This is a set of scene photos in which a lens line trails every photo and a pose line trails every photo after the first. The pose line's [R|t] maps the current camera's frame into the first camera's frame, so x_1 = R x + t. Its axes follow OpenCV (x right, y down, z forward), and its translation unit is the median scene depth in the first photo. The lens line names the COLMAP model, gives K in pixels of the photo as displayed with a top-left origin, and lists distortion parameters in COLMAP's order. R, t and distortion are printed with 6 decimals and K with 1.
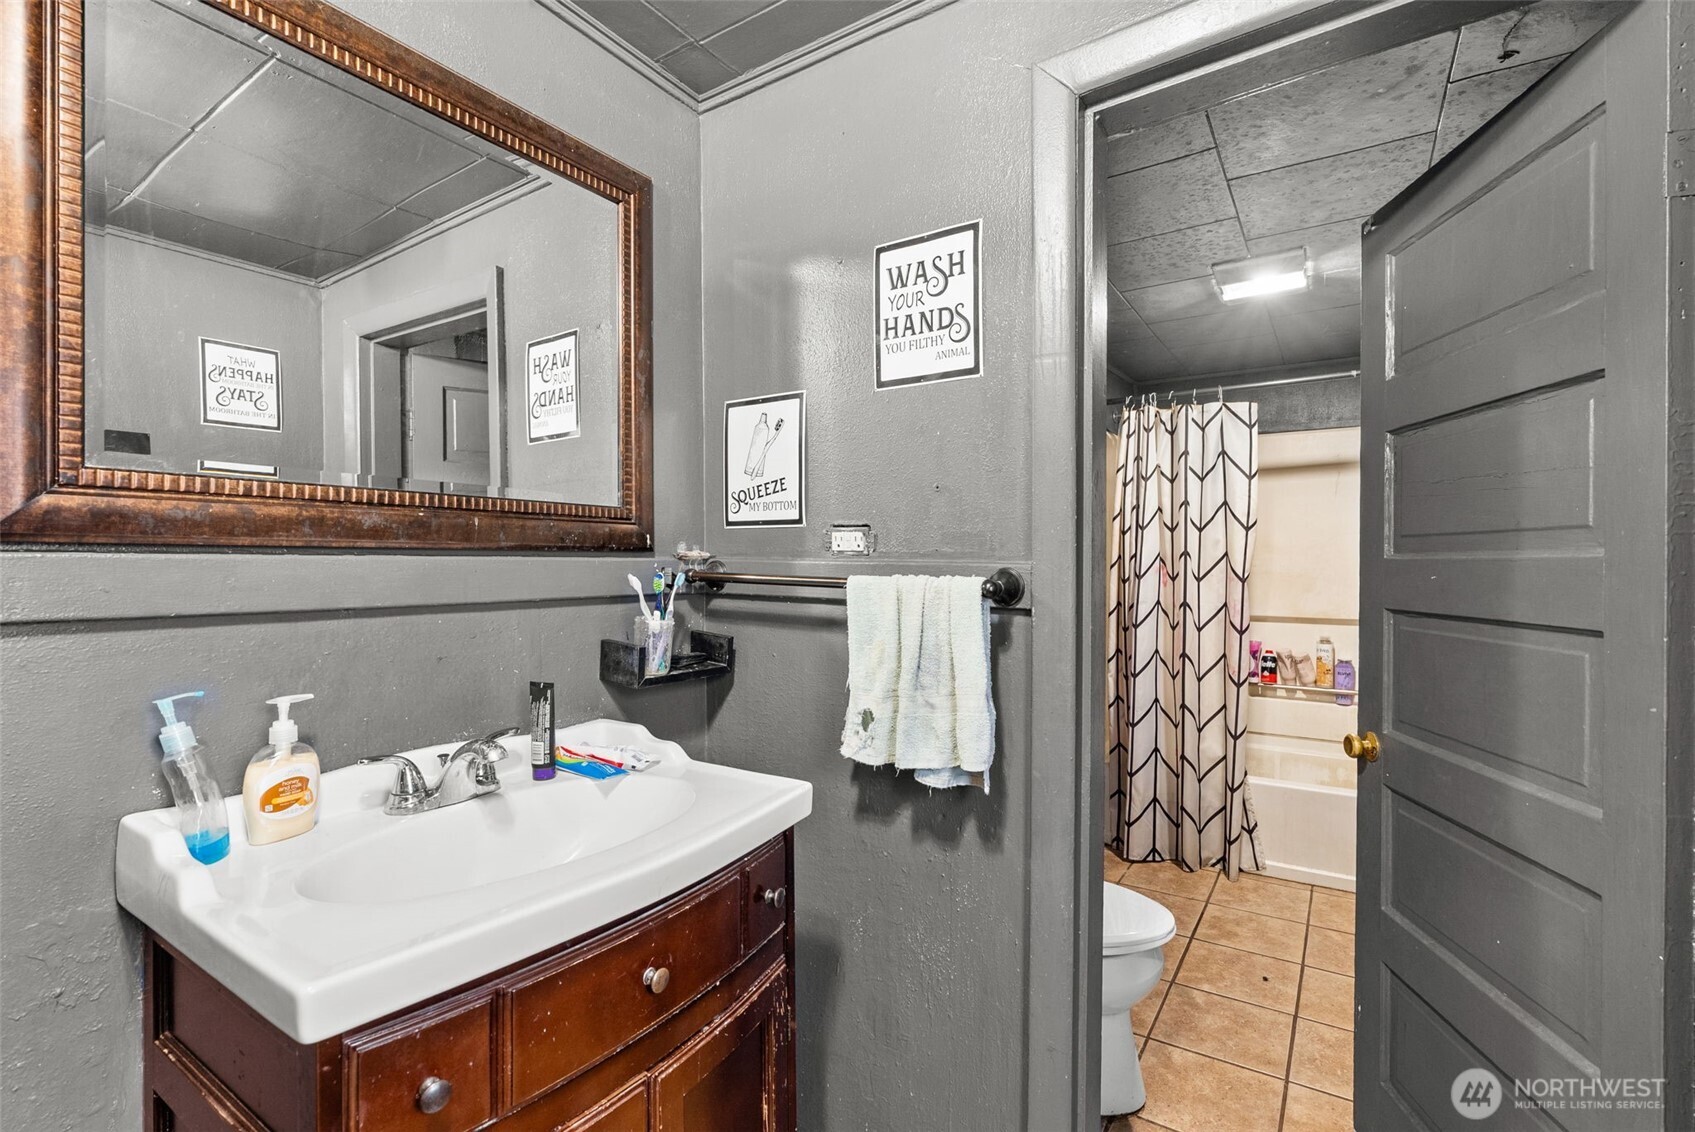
lens RADIAL K [[766.6, 0, 847.5], [0, 766.6, 566.0], [0, 0, 1]] dist [-0.003499, 0.000064]
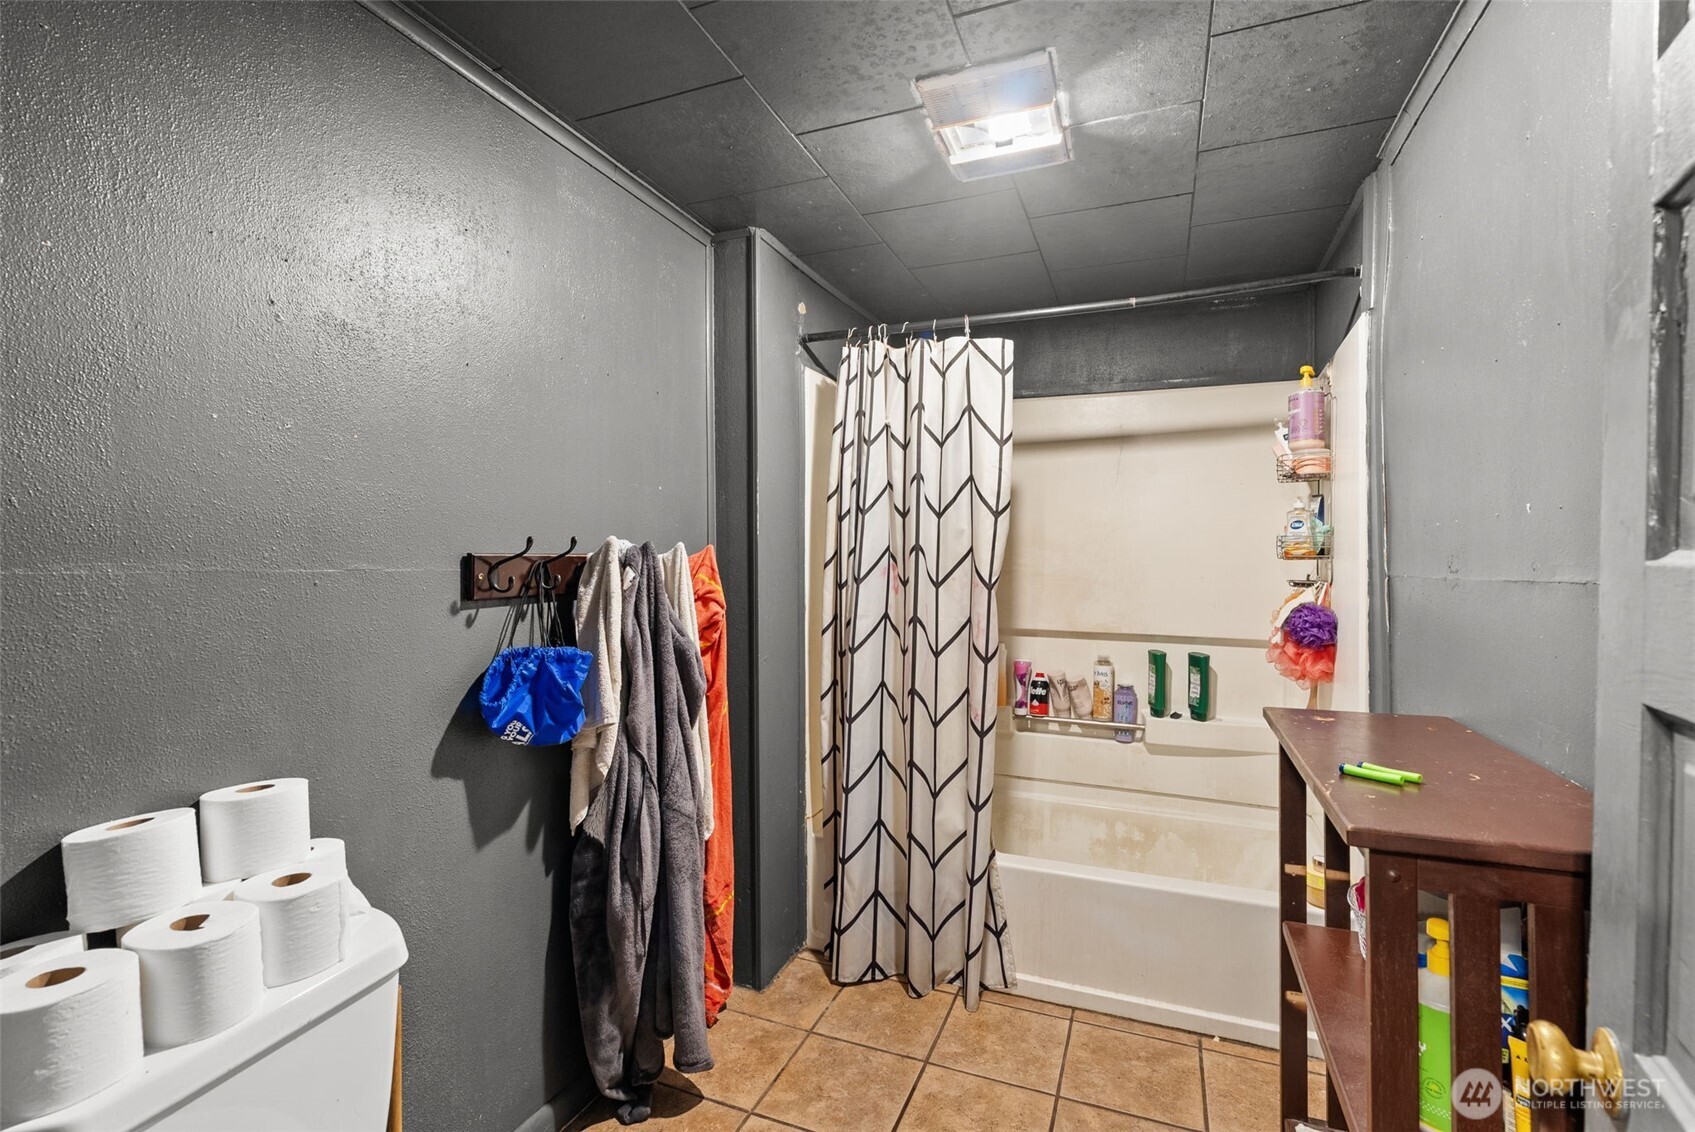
lens RADIAL K [[766.6, 0, 847.5], [0, 766.6, 566.0], [0, 0, 1]] dist [-0.003499, 0.000064]
pose [[0.980485, 0.007998, 0.196433, 0.231924], [-0.009282, 0.999941, 0.005616, -0.003141], [-0.196377, -0.007330, 0.980501, 0.307939]]
